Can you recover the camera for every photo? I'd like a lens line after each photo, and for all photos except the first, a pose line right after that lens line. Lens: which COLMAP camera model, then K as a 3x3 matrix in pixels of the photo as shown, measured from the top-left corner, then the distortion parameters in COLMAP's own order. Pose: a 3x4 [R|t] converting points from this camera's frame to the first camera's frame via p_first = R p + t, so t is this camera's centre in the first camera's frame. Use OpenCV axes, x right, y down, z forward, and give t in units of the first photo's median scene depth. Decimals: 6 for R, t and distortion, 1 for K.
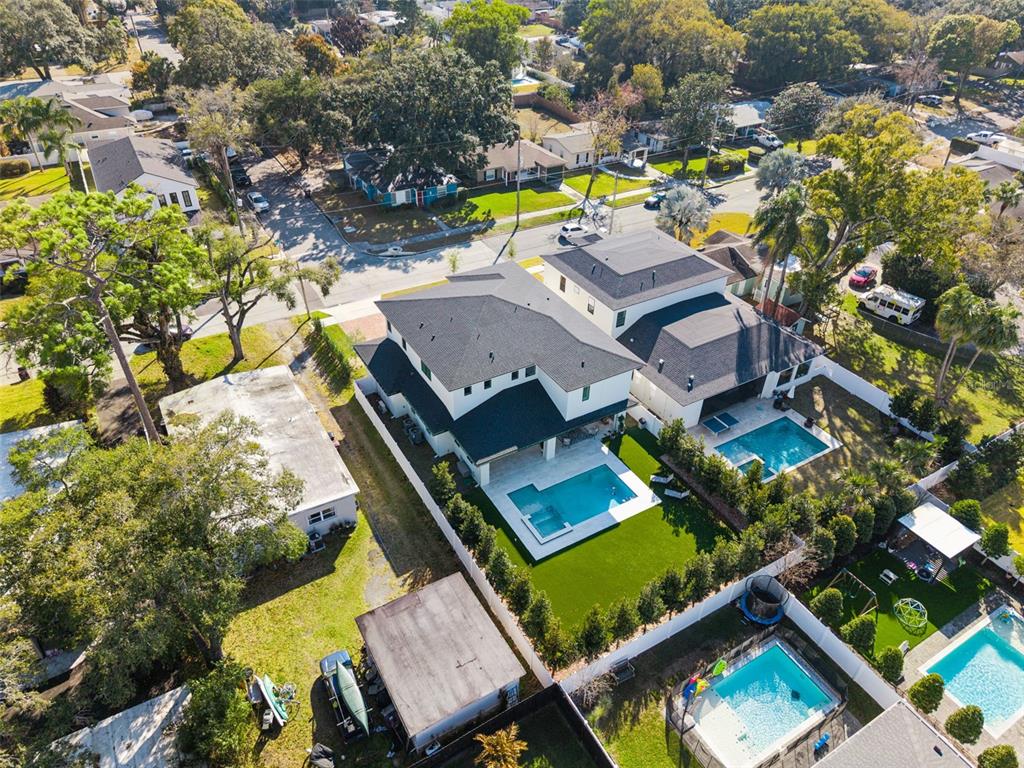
lens RADIAL K [[693.1, 0, 513.8], [0, 693.1, 383.1], [0, 0, 1]] dist [0.016487, -0.012363]
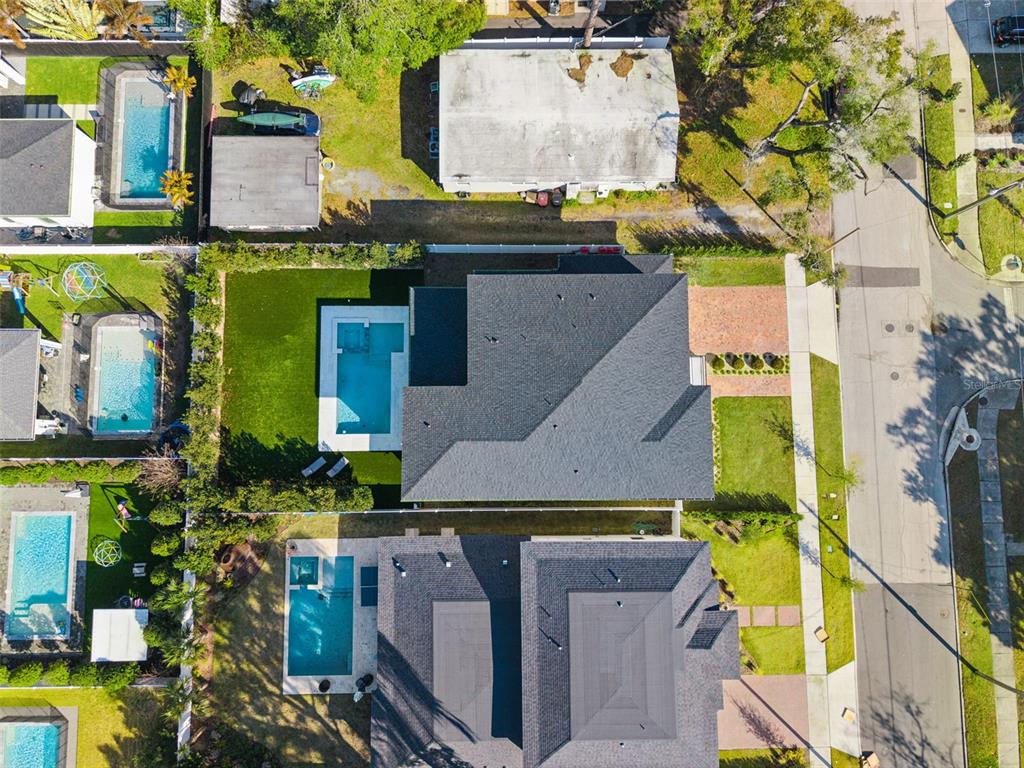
lens RADIAL K [[693.1, 0, 508.7], [0, 693.1, 386.6], [0, 0, 1]] dist [0.016487, -0.012363]
pose [[-0.504412, 0.855967, -0.113529, 0.100278], [-0.530815, -0.203694, 0.822644, -0.733422], [0.681031, 0.475214, 0.557106, 0.539290]]
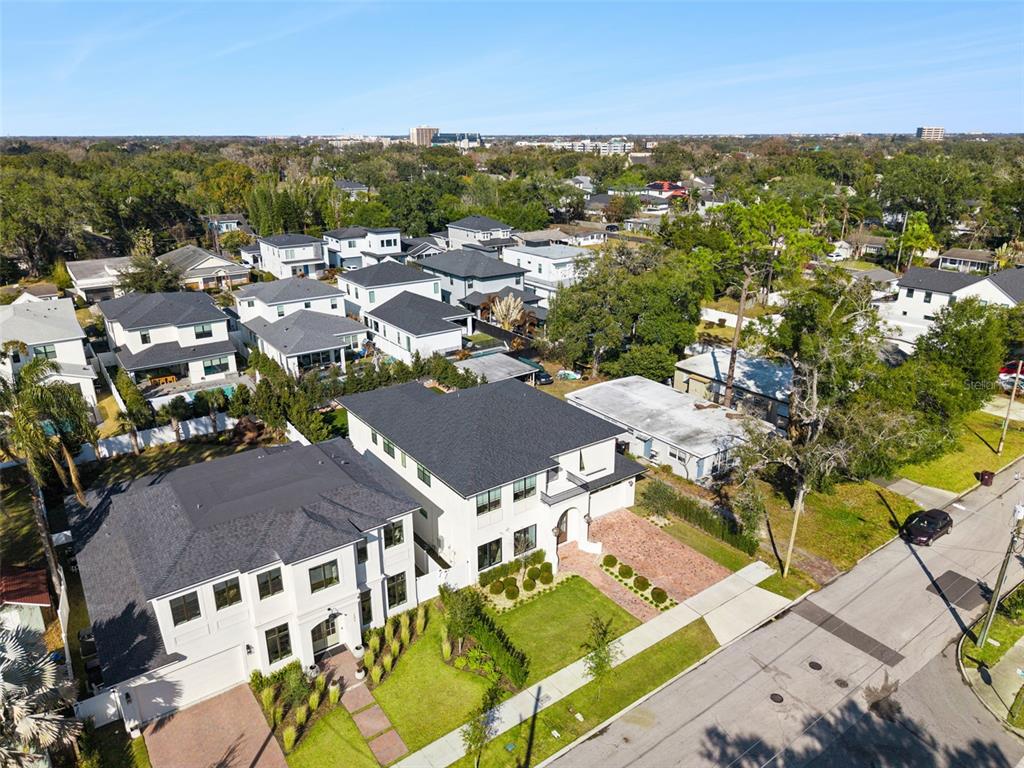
lens RADIAL K [[693.1, 0, 513.8], [0, 693.1, 384.1], [0, 0, 1]] dist [0.016487, -0.012363]
pose [[-0.996256, 0.004183, -0.086349, 0.009733], [-0.069070, 0.562168, 0.824134, -0.908134], [0.051990, 0.827013, -0.559774, 1.541816]]
